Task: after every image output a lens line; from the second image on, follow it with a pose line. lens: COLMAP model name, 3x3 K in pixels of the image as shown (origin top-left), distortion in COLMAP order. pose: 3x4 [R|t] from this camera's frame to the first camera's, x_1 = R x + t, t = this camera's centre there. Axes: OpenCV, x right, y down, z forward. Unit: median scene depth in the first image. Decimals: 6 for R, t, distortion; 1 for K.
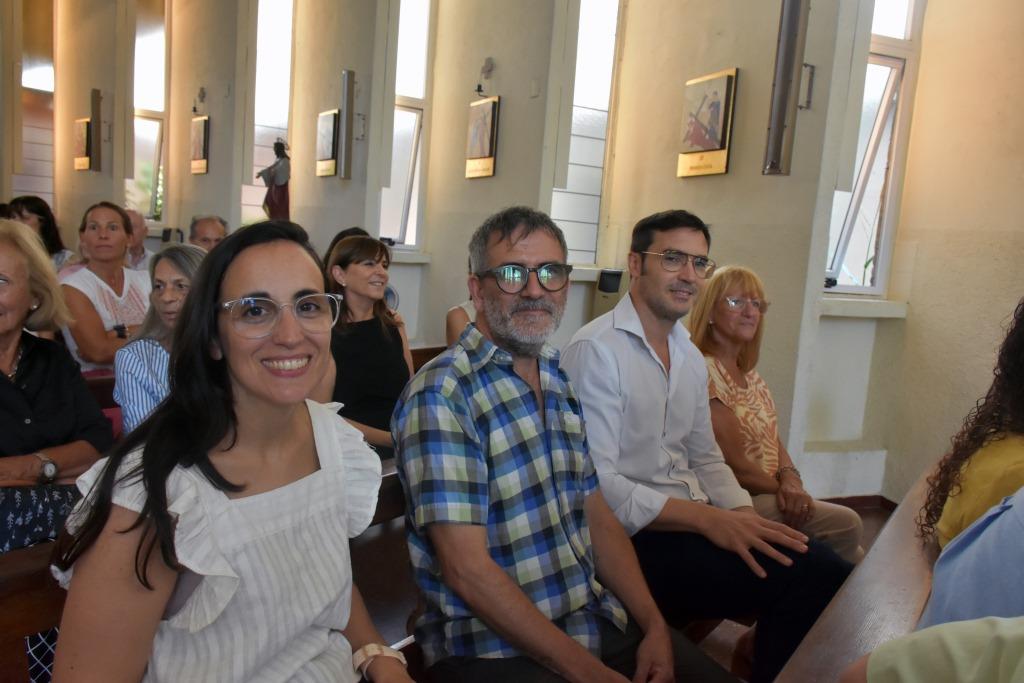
lens RADIAL K [[803.1, 0, 514.1], [0, 803.1, 342.8], [0, 0, 1]] dist [-0.008472, -0.016062]
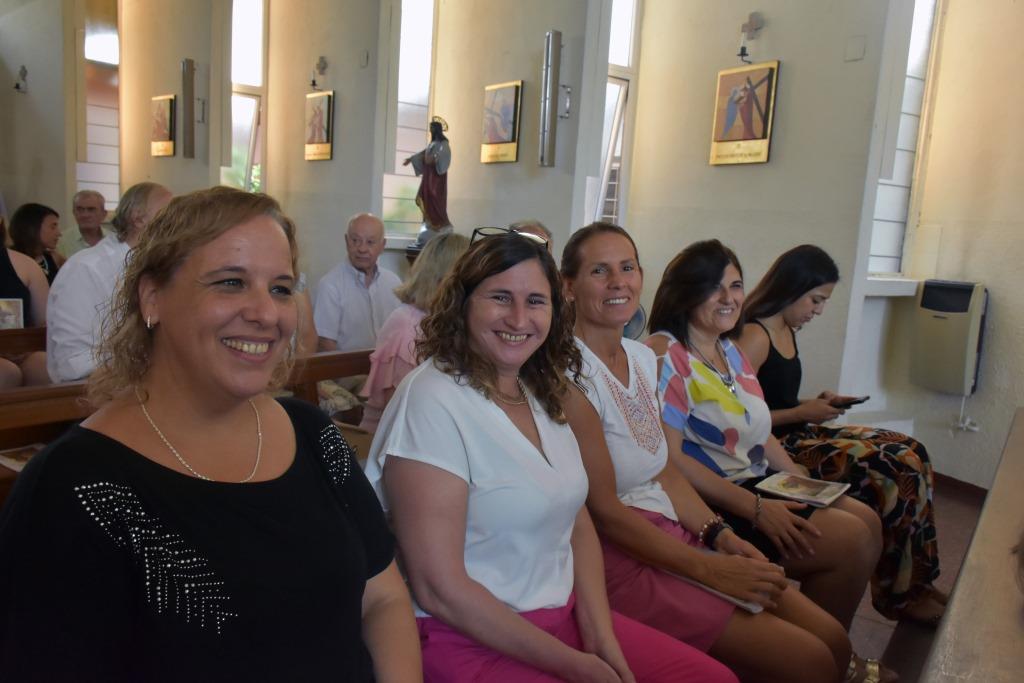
lens RADIAL K [[803.1, 0, 513.7], [0, 803.1, 340.5], [0, 0, 1]] dist [-0.008472, -0.016062]
pose [[0.999461, -0.014912, 0.029246, -0.275451], [0.014305, 0.999680, 0.020853, -0.047626], [-0.029548, -0.020424, 0.999355, 0.193406]]
